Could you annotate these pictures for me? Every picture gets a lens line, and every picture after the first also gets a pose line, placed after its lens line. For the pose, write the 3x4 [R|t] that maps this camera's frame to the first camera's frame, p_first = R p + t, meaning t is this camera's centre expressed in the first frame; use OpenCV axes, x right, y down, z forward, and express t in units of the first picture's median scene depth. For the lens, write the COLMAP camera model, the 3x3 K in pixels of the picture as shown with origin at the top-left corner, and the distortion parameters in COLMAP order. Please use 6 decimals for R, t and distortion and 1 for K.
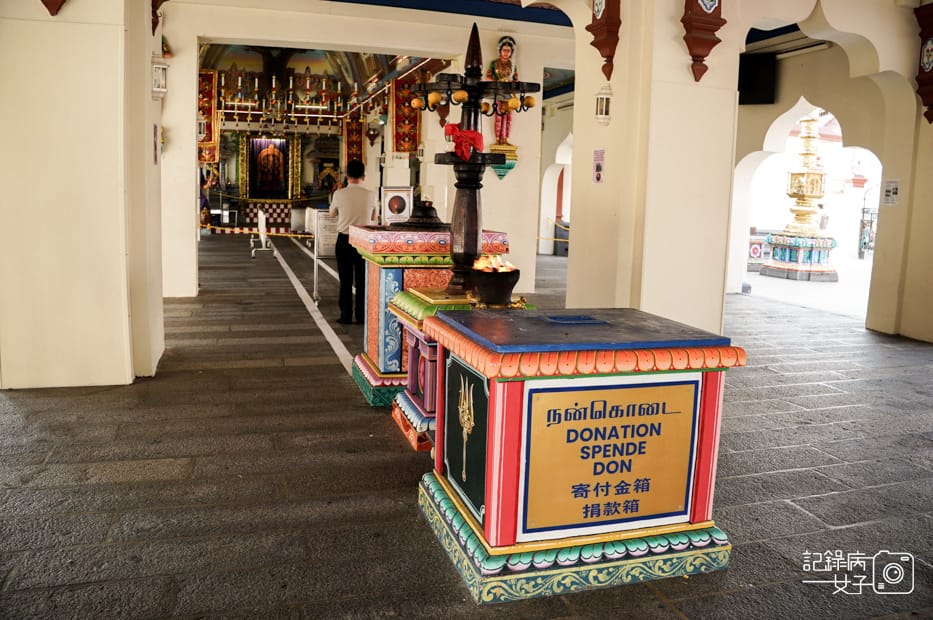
lens RADIAL K [[747.7, 0, 466.5], [0, 747.7, 310.0], [0, 0, 1]] dist [-0.208913, 0.123085]
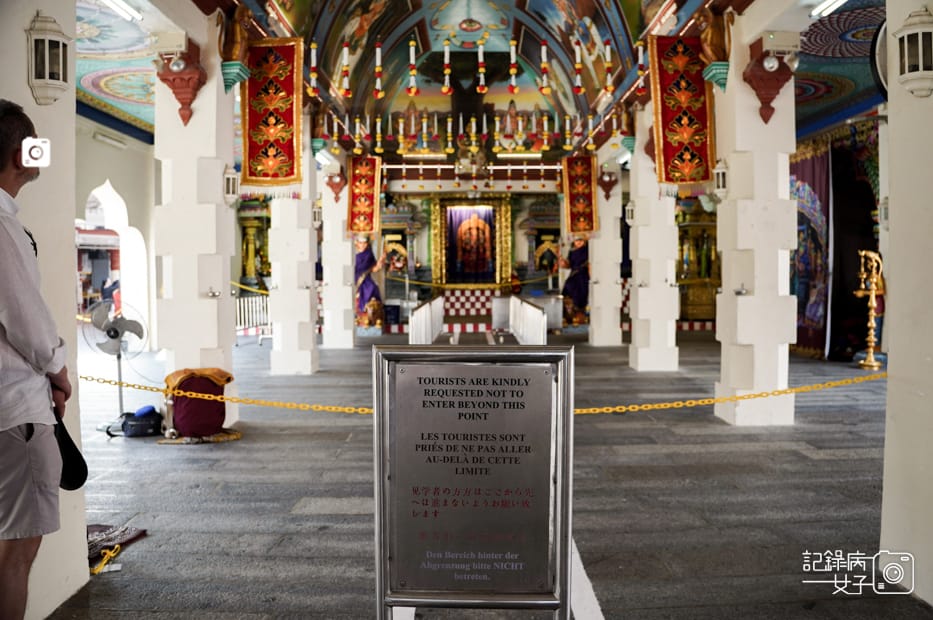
lens RADIAL K [[747.7, 0, 466.5], [0, 747.7, 310.0], [0, 0, 1]] dist [-0.208913, 0.123085]
pose [[0.953632, -0.025384, -0.299904, -0.050823], [-0.007515, 0.994118, -0.108039, -0.051008], [0.300883, 0.105283, 0.947832, 0.335326]]
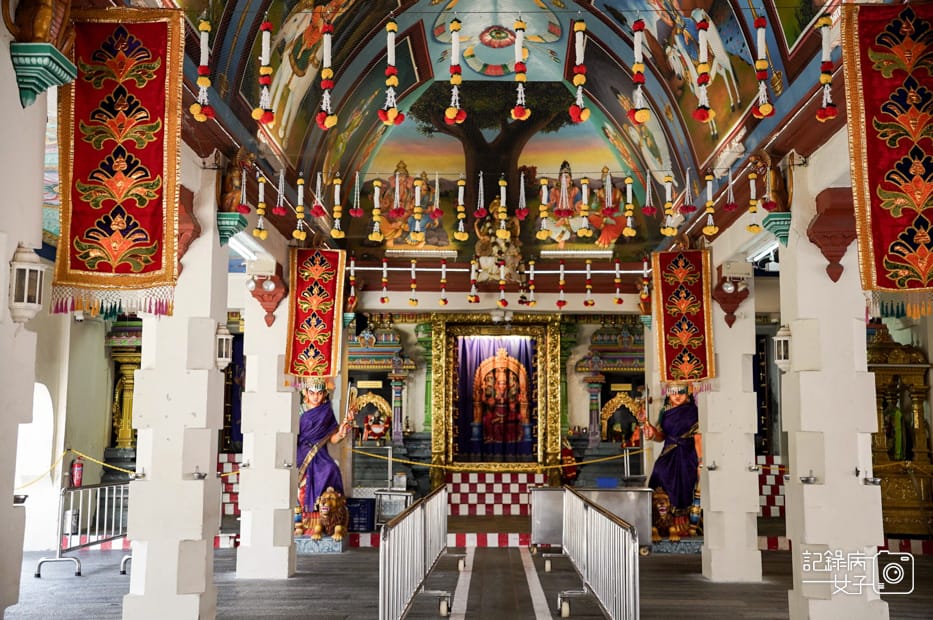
lens RADIAL K [[1142.0, 0, 467.2], [0, 1142.0, 296.9], [0, 0, 1]] dist [0.001474, 0.443519]
pose [[0.948461, -0.067949, -0.309524, -0.069692], [-0.021438, 0.960745, -0.276603, -0.066226], [0.316168, 0.268983, 0.909772, 0.394429]]
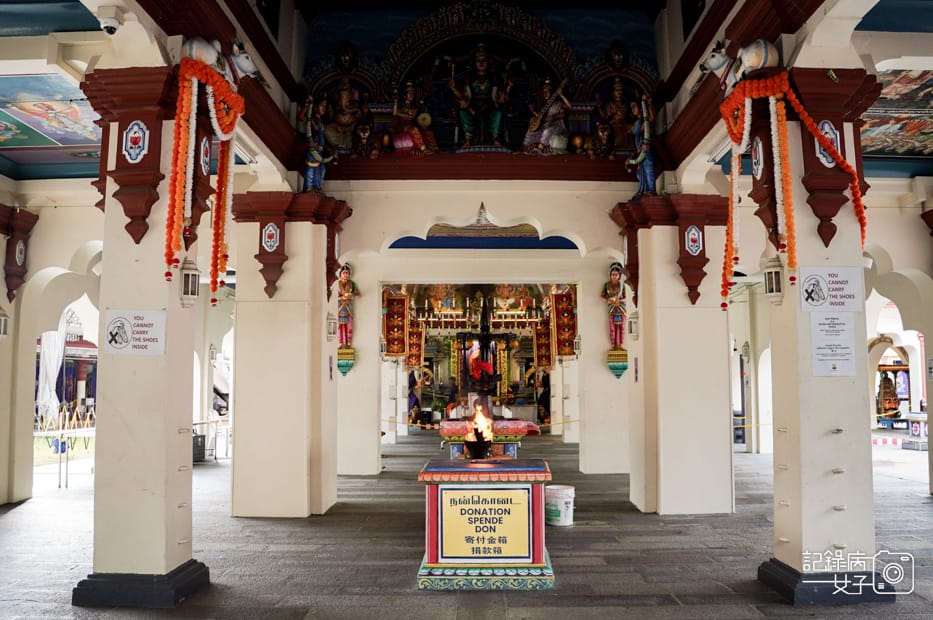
lens RADIAL K [[790.7, 0, 466.5], [0, 790.7, 310.0], [0, 0, 1]] dist [-0.143624, 0.009981]
pose [[0.950176, -0.066546, -0.304528, 0.099123], [-0.011977, 0.968431, -0.248994, 0.018938], [0.311484, 0.240235, 0.919383, -0.137920]]
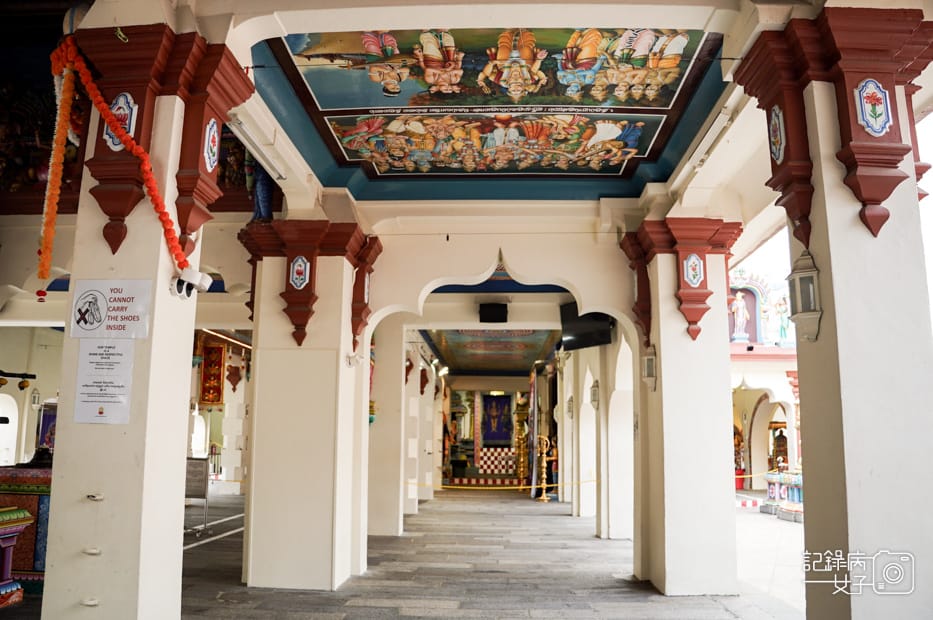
lens RADIAL K [[747.7, 0, 466.5], [0, 747.7, 310.0], [0, 0, 1]] dist [-0.208913, 0.123085]
pose [[0.943788, -0.083222, -0.319903, 0.269762], [-0.026107, 0.945997, -0.323122, 0.004281], [0.329518, 0.313311, 0.890648, -0.005391]]
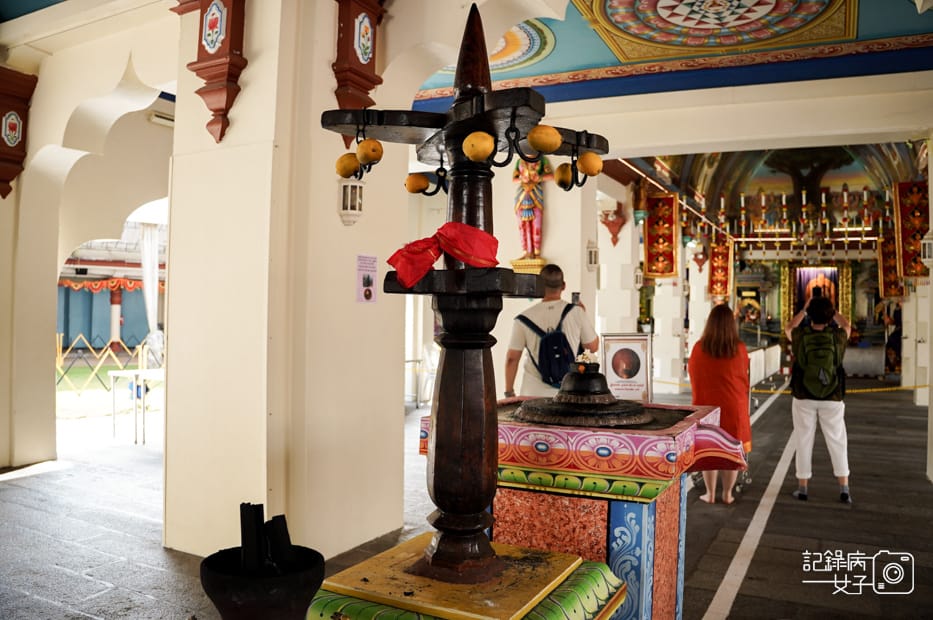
lens RADIAL K [[747.7, 0, 466.5], [0, 747.7, 310.0], [0, 0, 1]] dist [-0.208913, 0.123085]
pose [[0.705476, -0.027665, -0.708193, 0.062746], [-0.101007, 0.985113, -0.139101, -0.022696], [0.701499, 0.169665, 0.692180, 0.125305]]
